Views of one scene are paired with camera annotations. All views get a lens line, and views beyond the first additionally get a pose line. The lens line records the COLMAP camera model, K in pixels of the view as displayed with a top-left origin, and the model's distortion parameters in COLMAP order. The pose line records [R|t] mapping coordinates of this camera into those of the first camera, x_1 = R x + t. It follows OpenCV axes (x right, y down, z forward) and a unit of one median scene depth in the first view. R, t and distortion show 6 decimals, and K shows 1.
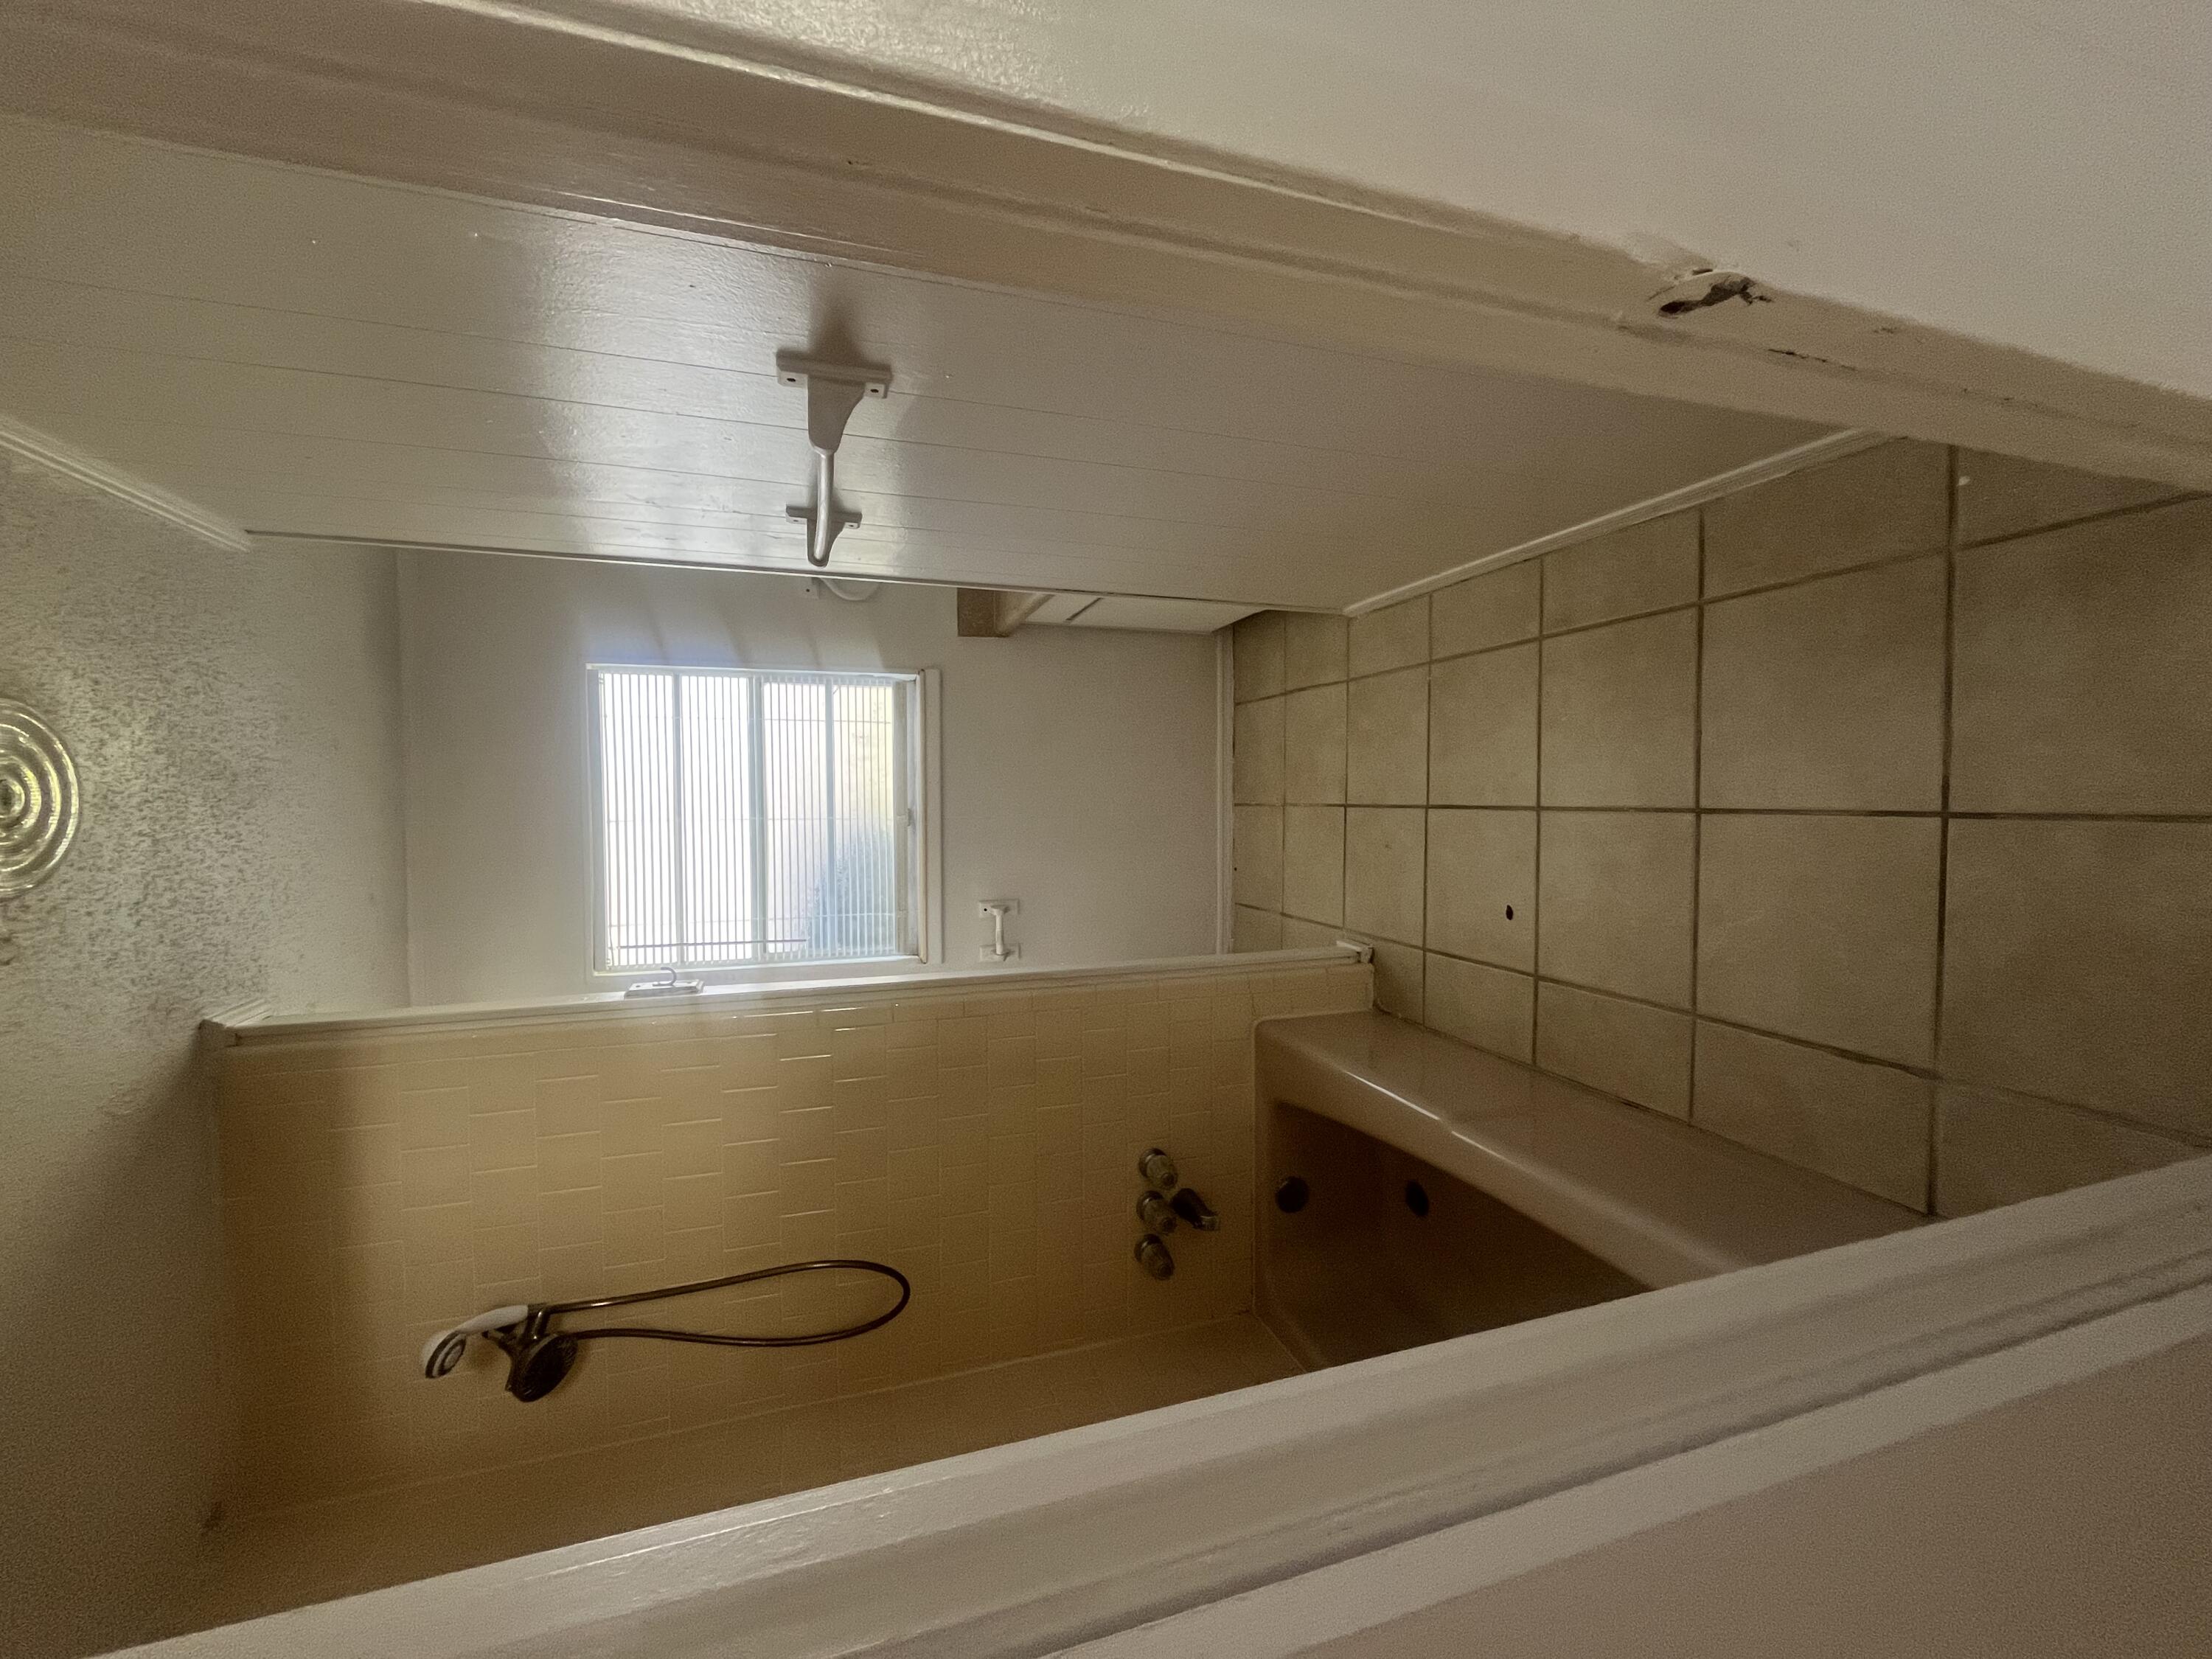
lens RADIAL K [[894.7, 0, 1109.3], [0, 894.7, 825.7], [0, 0, 1]] dist [-0.000534, -0.000525]
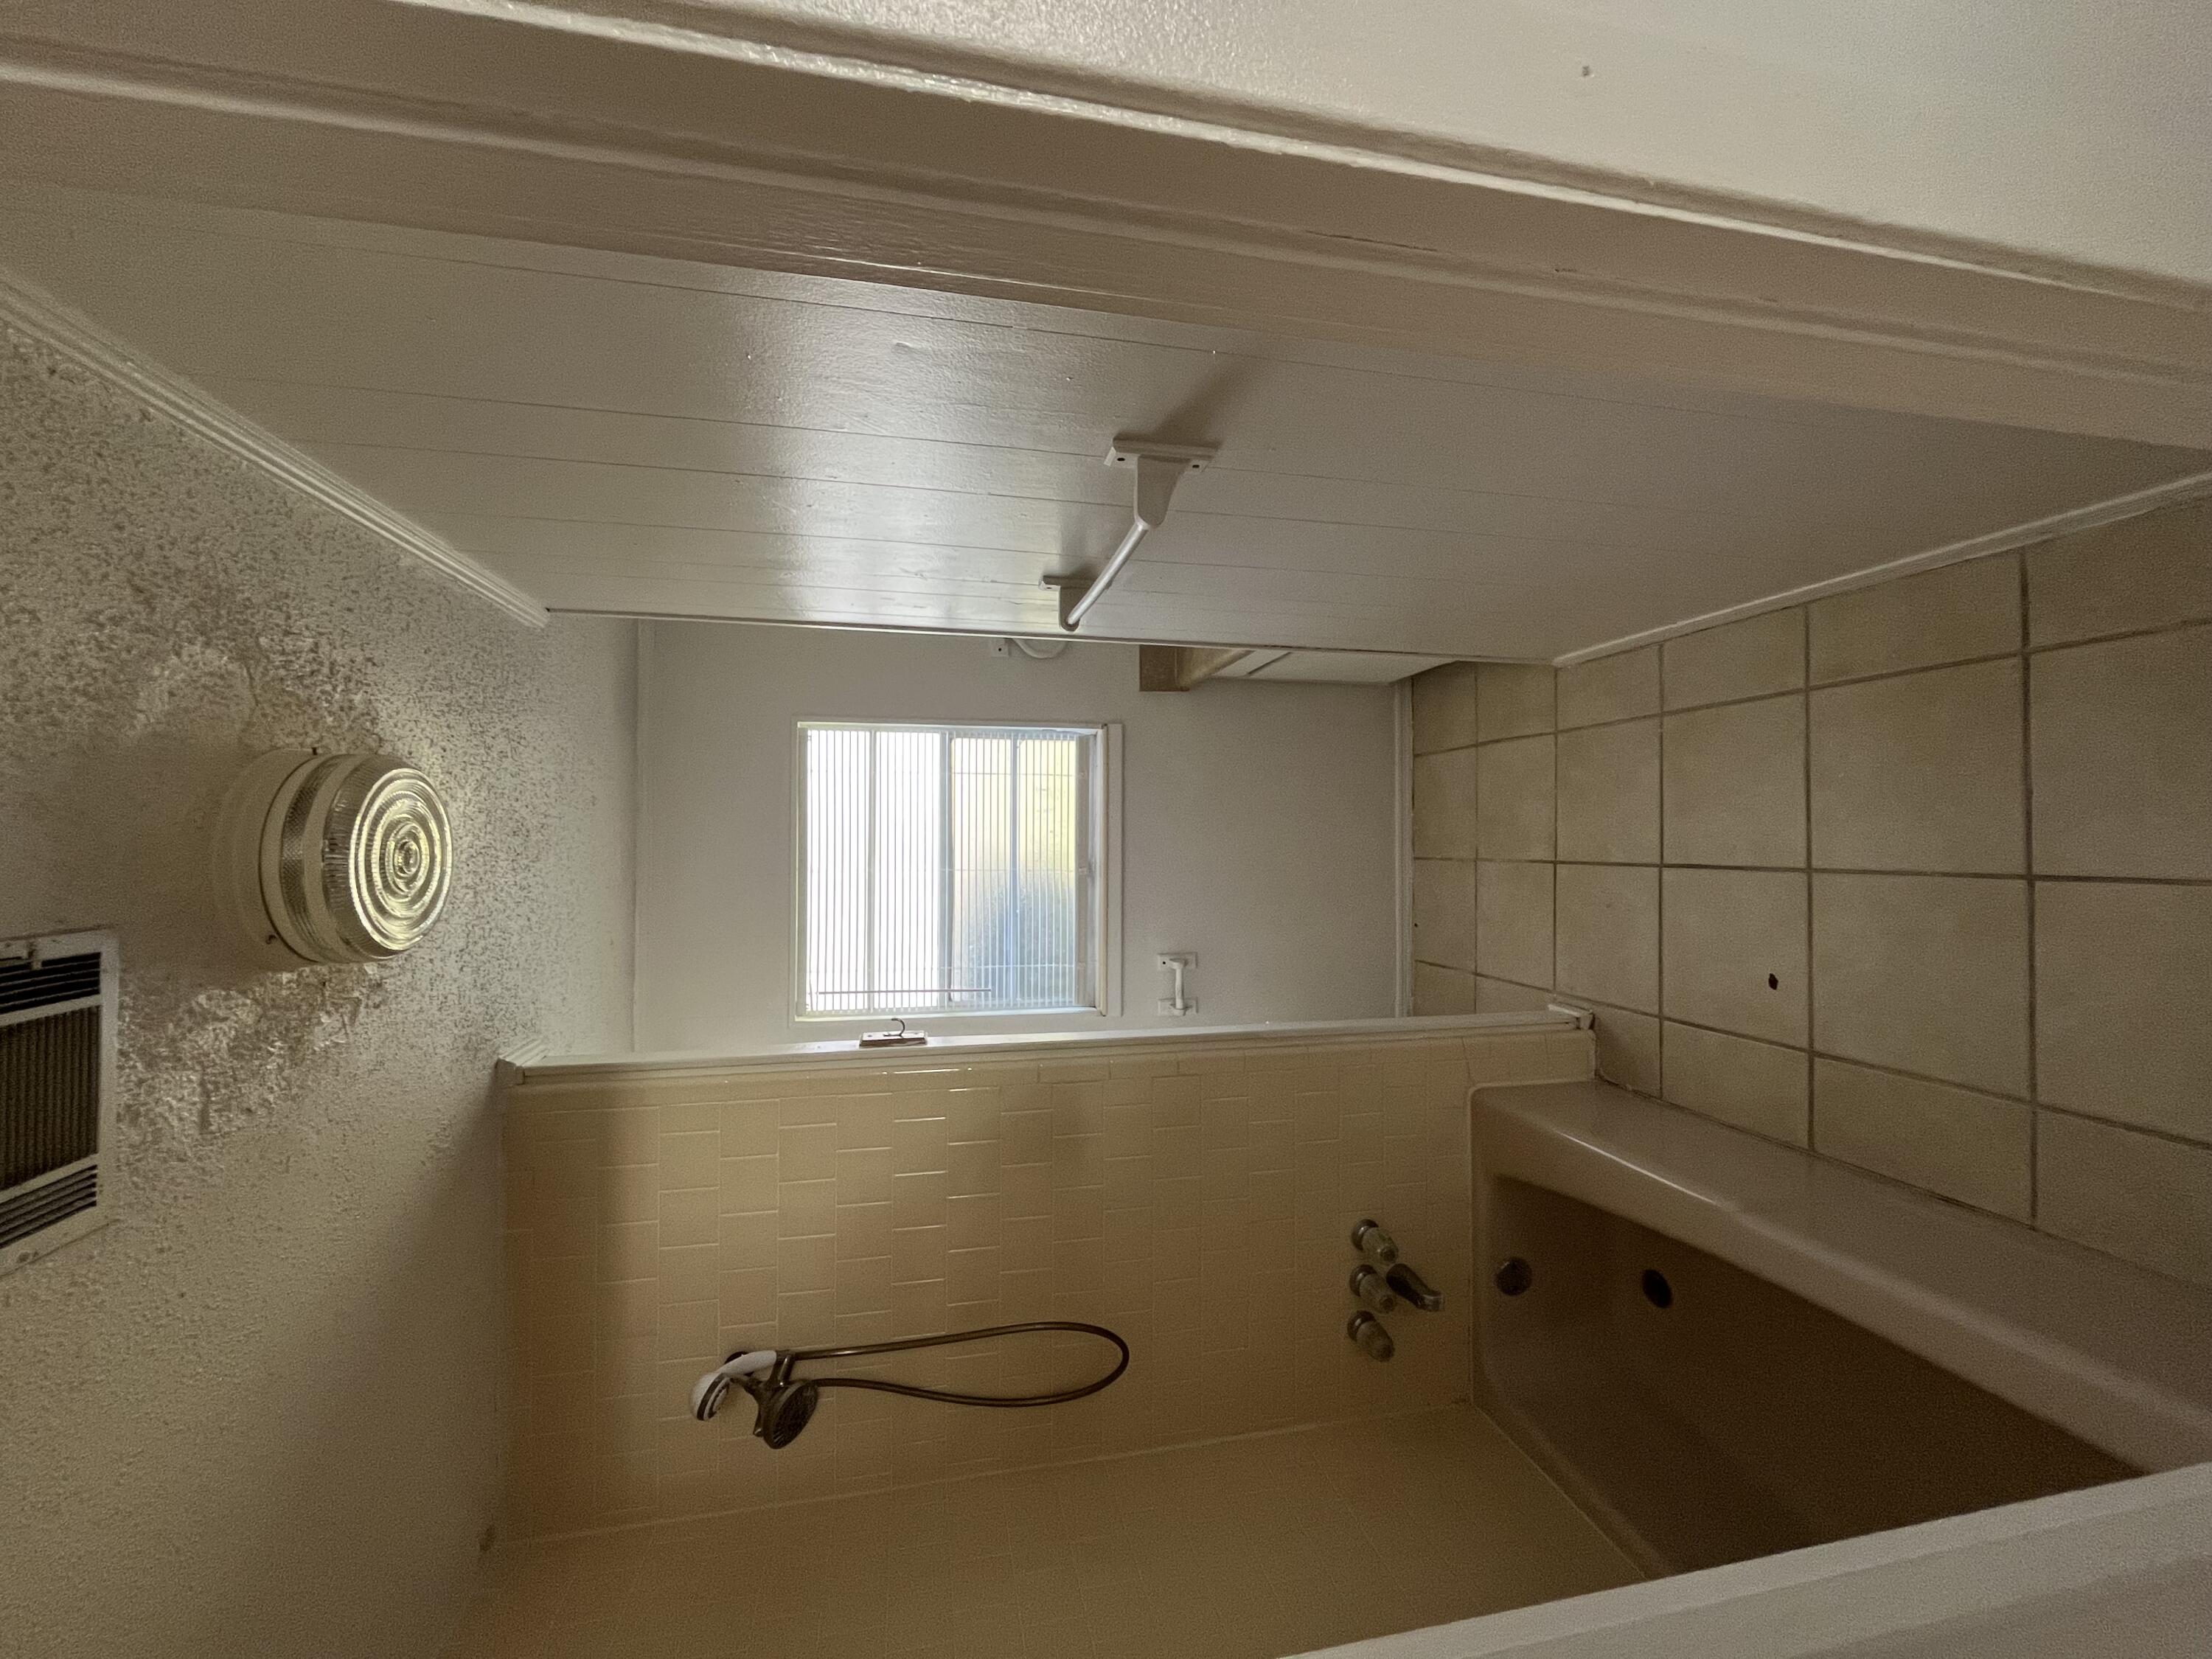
lens RADIAL K [[894.7, 0, 1109.3], [0, 894.7, 825.7], [0, 0, 1]] dist [-0.000534, -0.000525]
pose [[0.994429, 0.002827, -0.105369, -0.124642], [-0.008094, 0.998737, -0.049592, -0.011477], [0.105096, 0.050168, 0.993196, -0.003984]]
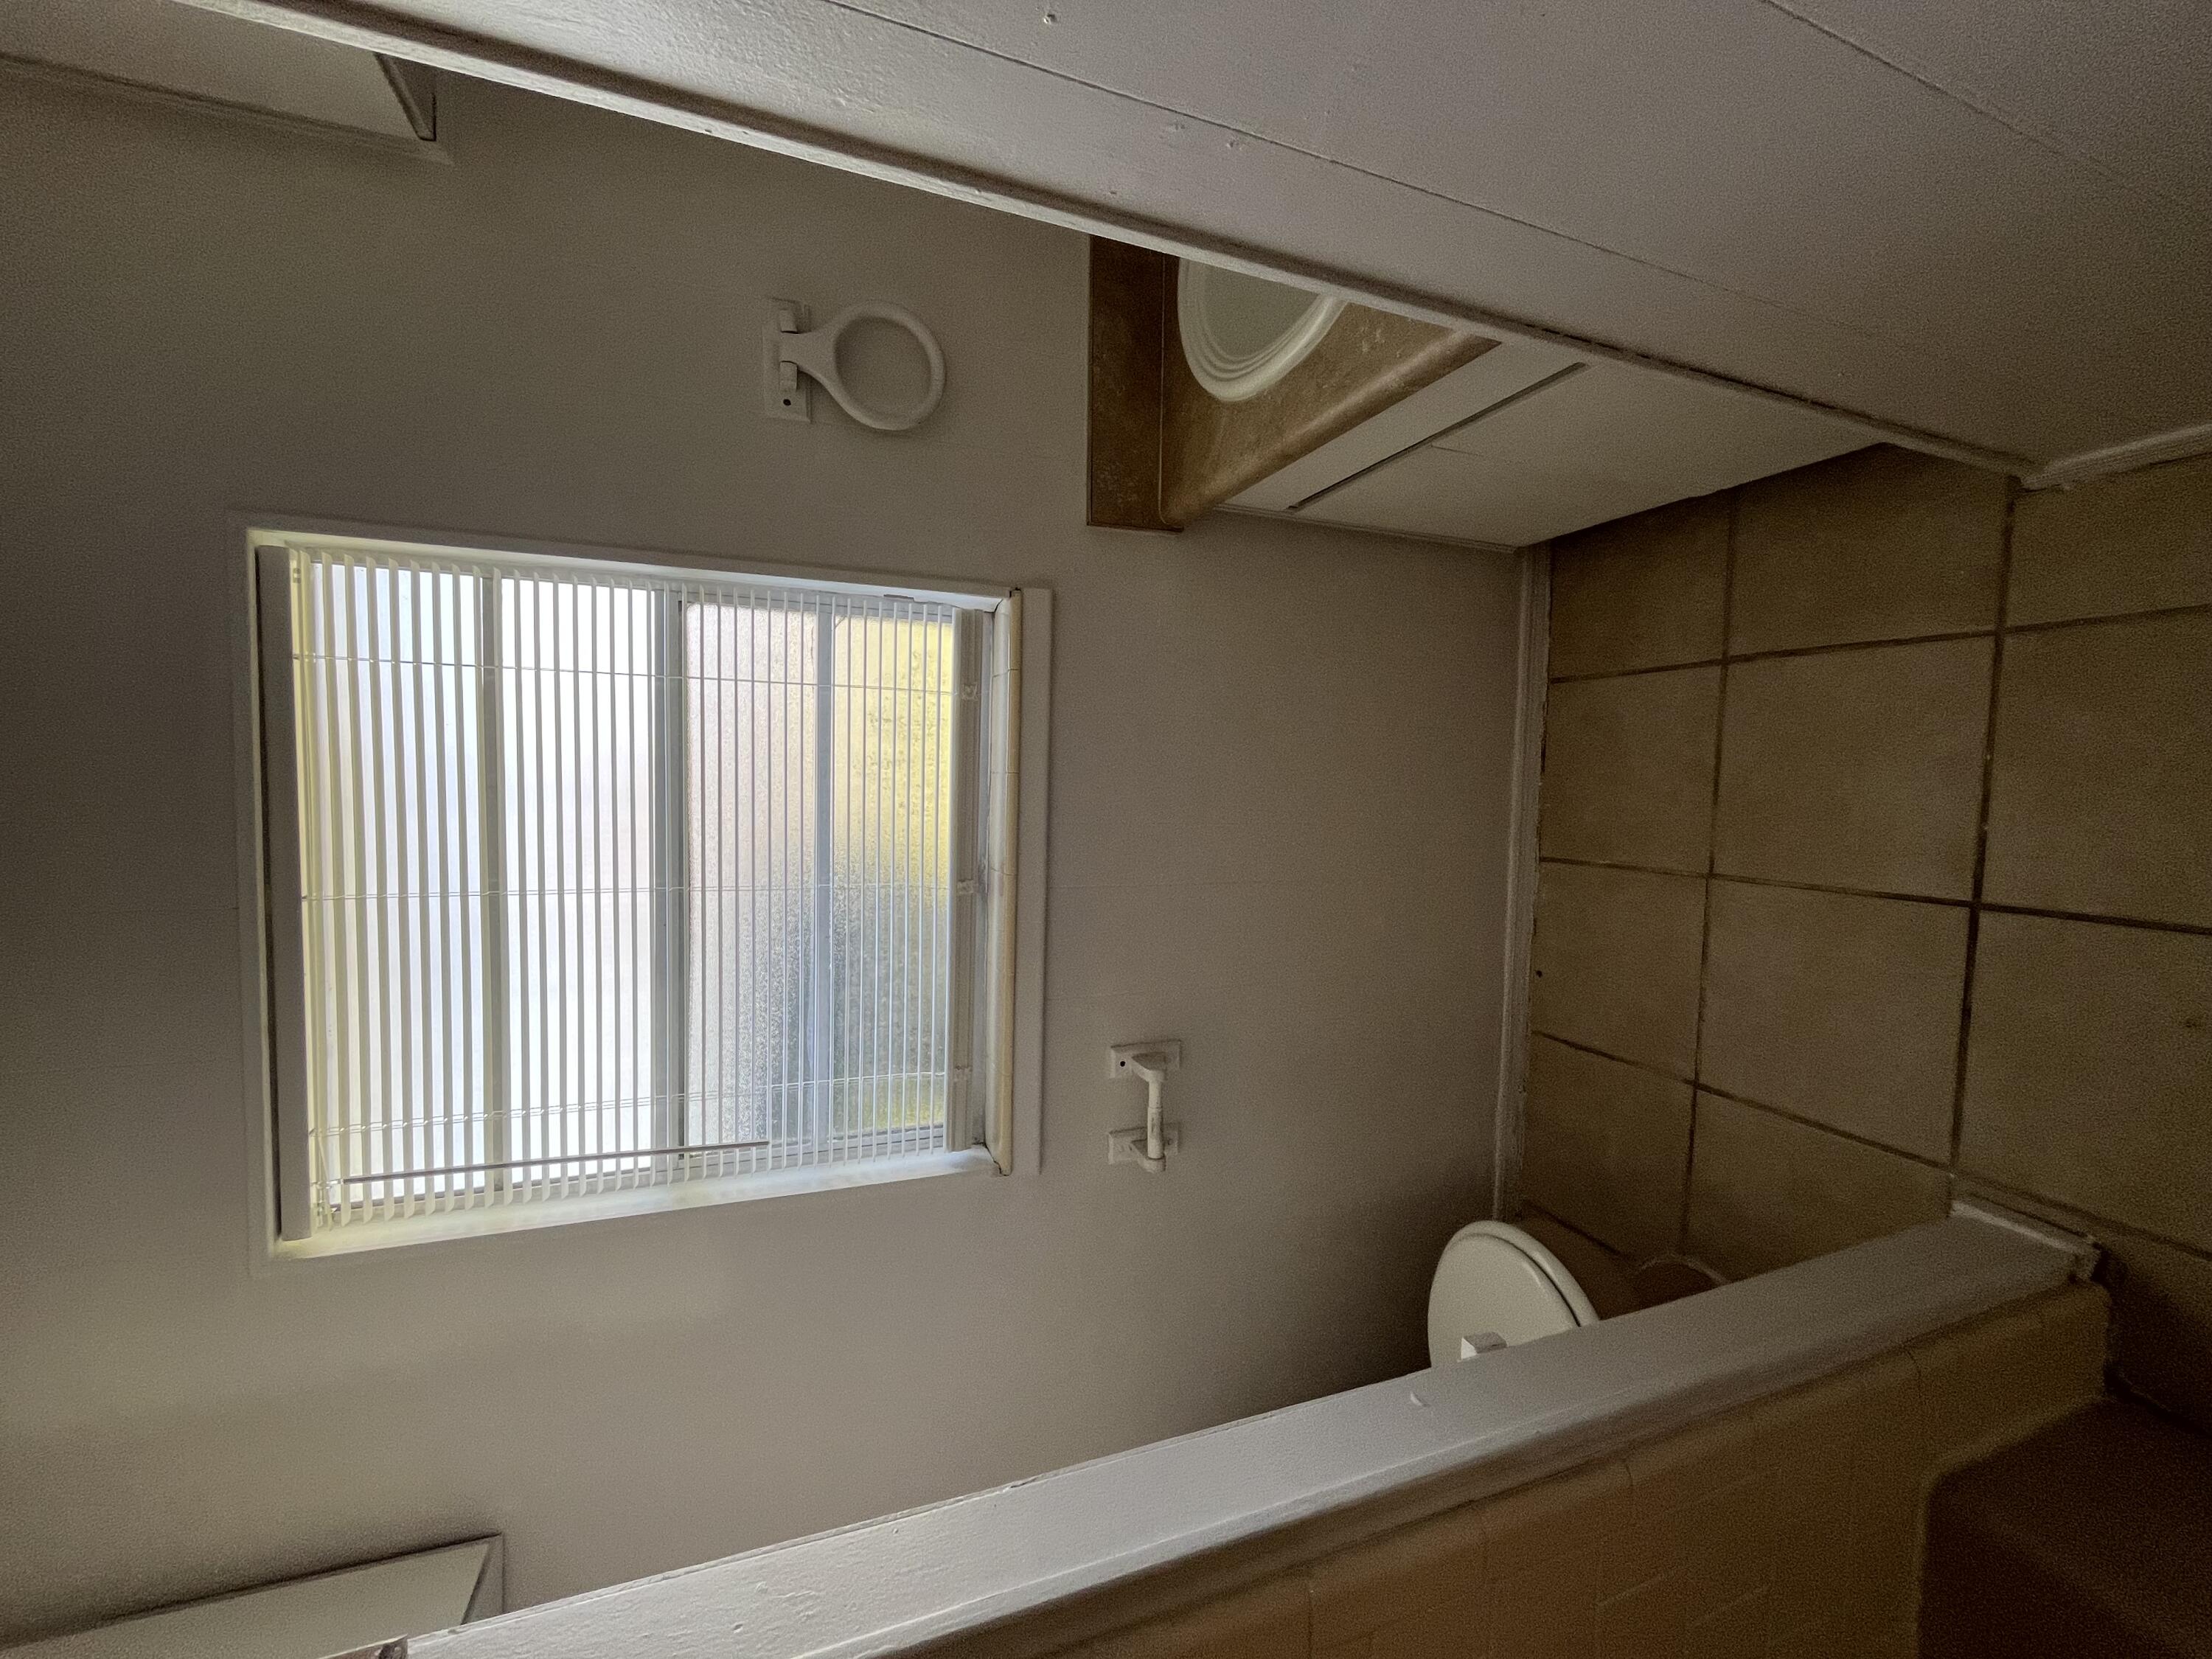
lens RADIAL K [[894.7, 0, 1109.3], [0, 894.7, 825.7], [0, 0, 1]] dist [-0.000534, -0.000525]
pose [[0.998157, 0.023508, 0.055945, -0.234947], [-0.024663, 0.999495, 0.020039, -0.070112], [-0.055446, -0.021382, 0.998233, 0.645224]]
